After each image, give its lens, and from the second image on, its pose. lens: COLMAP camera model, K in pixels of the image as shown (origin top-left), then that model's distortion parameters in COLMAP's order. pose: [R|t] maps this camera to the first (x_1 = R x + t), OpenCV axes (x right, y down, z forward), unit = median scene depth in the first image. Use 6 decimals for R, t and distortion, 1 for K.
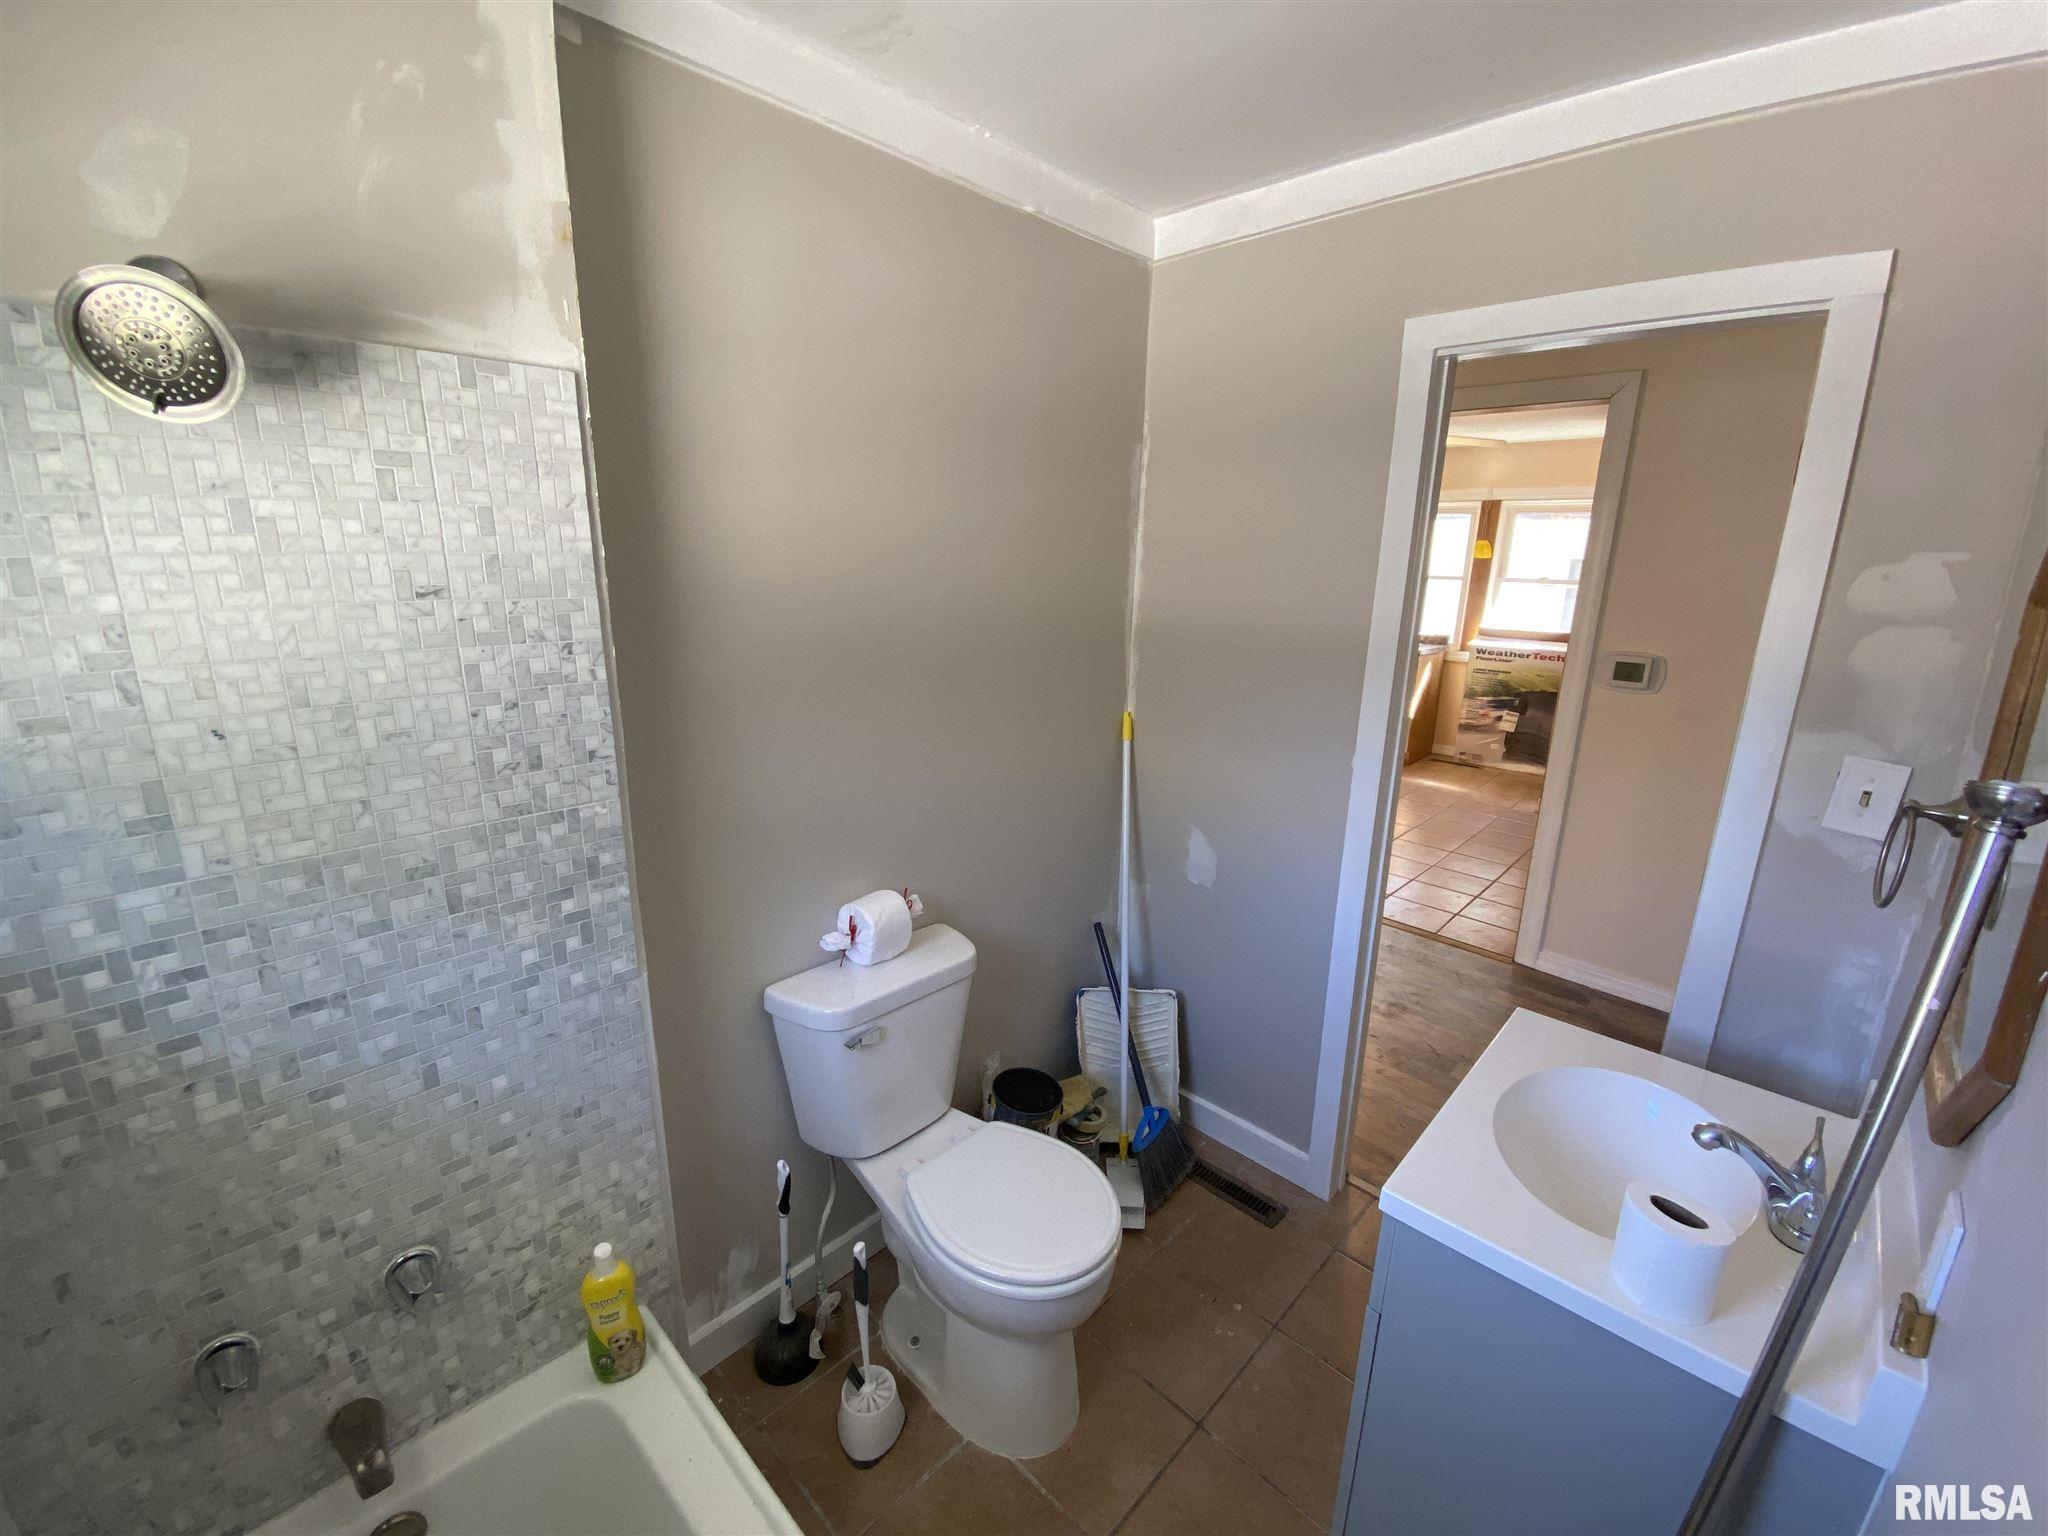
lens RADIAL K [[833.4, 0, 1022.6], [0, 833.4, 749.8], [0, 0, 1]] dist [0.015169, -0.017648]
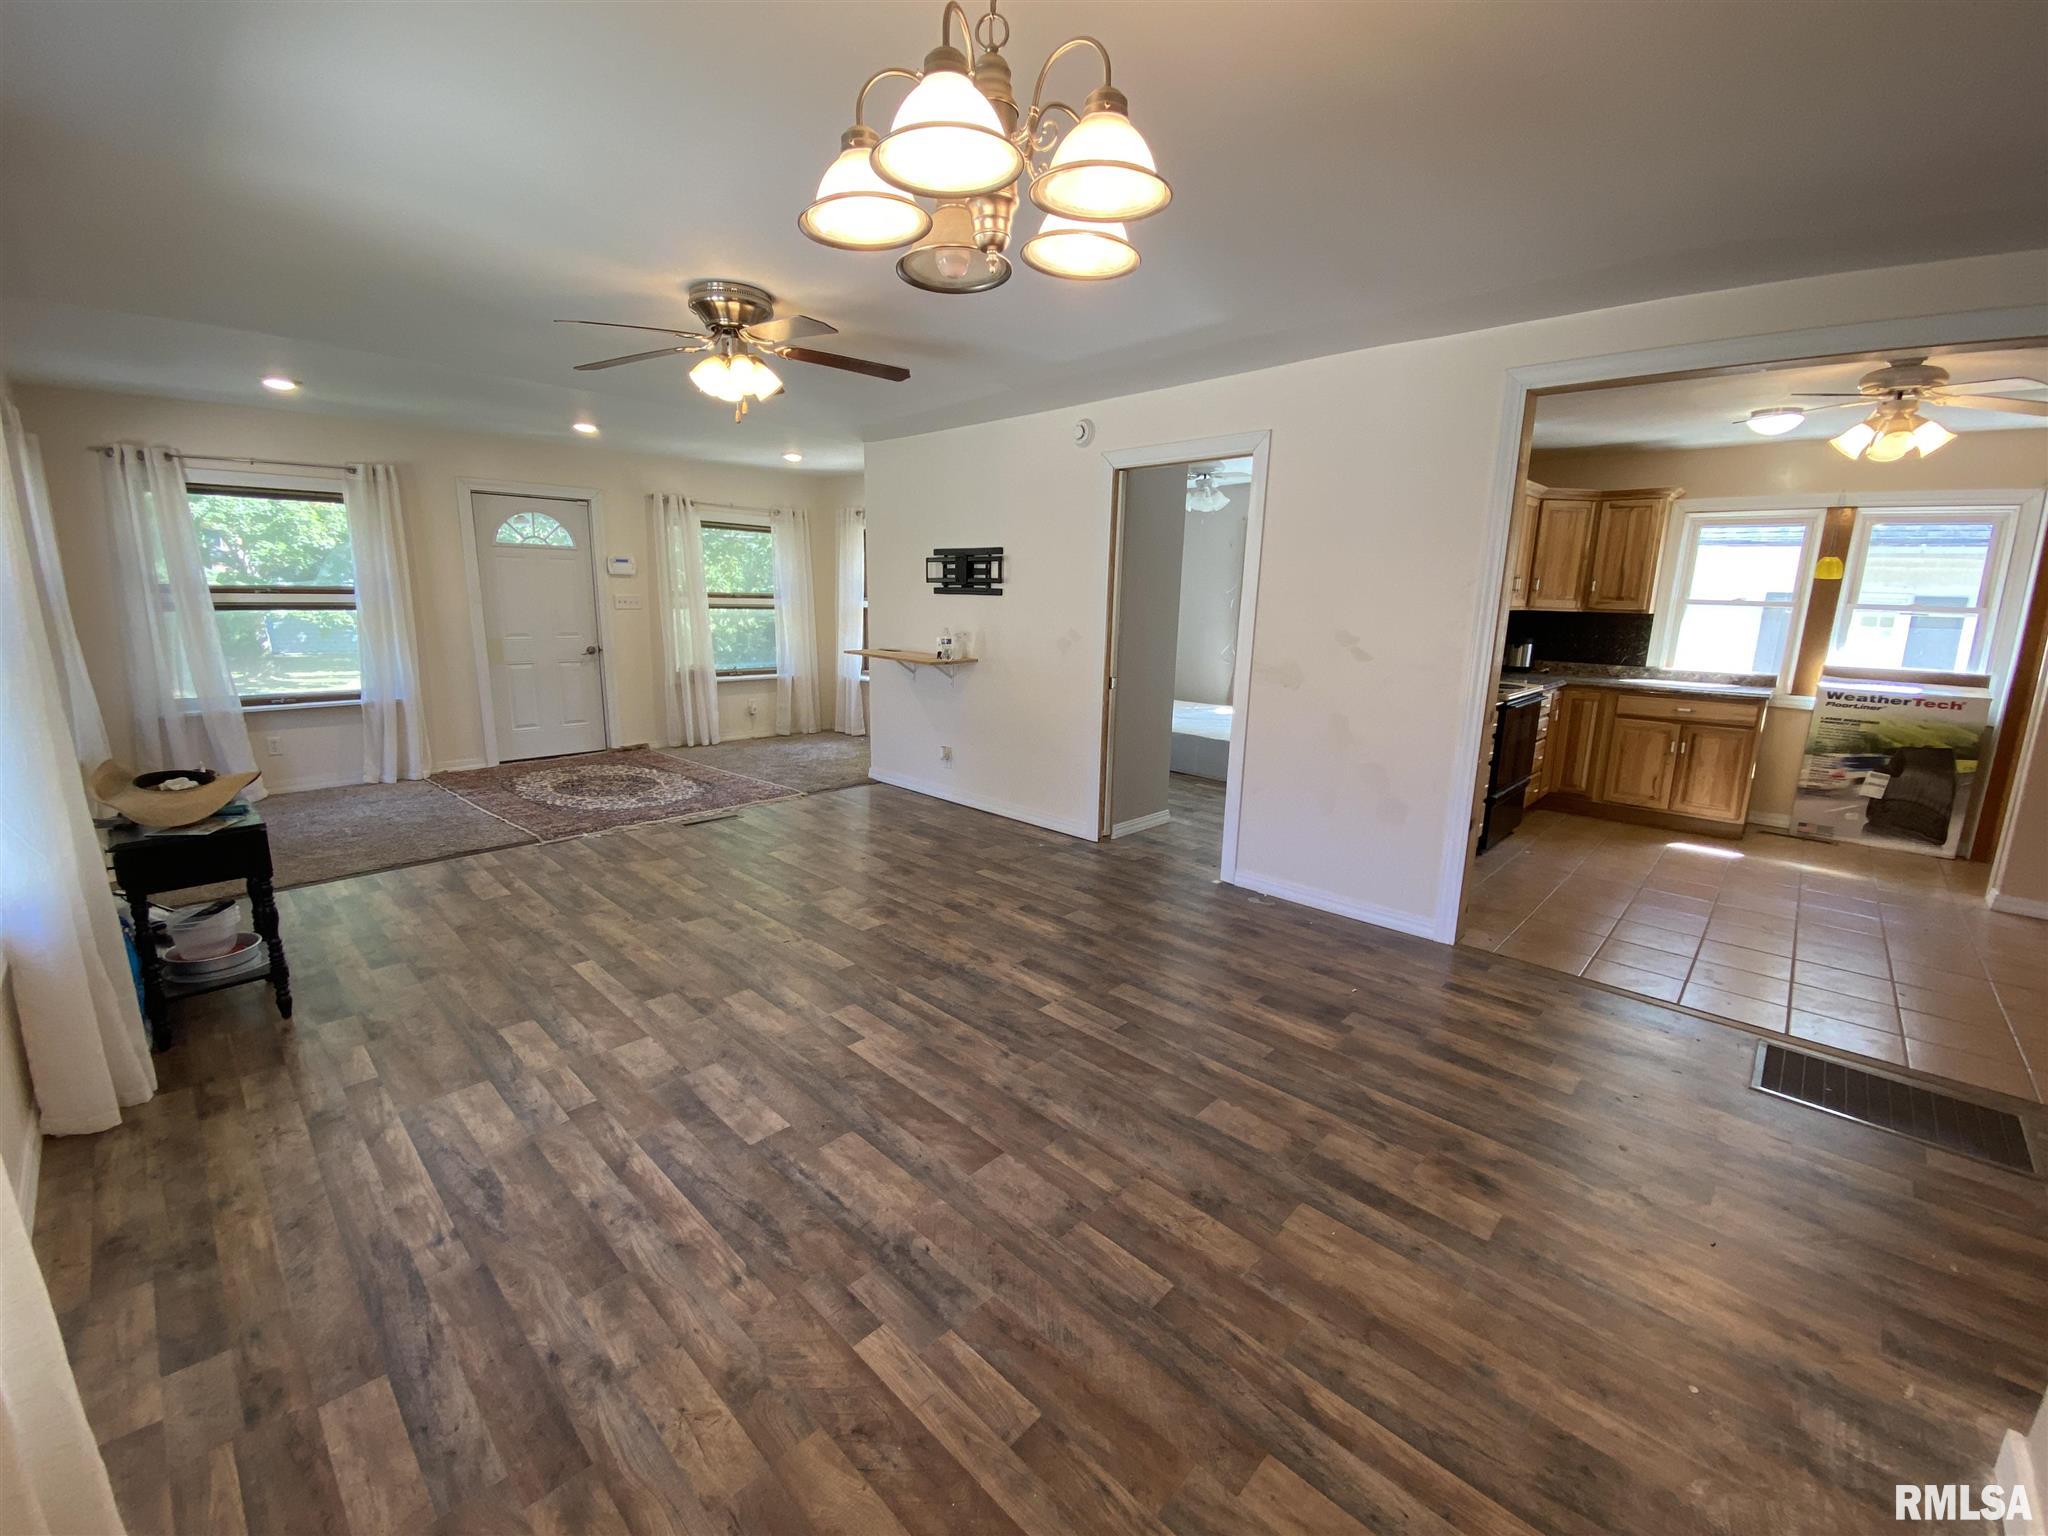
lens RADIAL K [[833.4, 0, 1031.9], [0, 833.4, 758.5], [0, 0, 1]] dist [0.015169, -0.017648]
pose [[0.999981, 0.004487, 0.004293, -1.225633], [-0.004329, 0.999338, -0.036110, -0.154347], [-0.004452, 0.036091, 0.999339, 1.252696]]
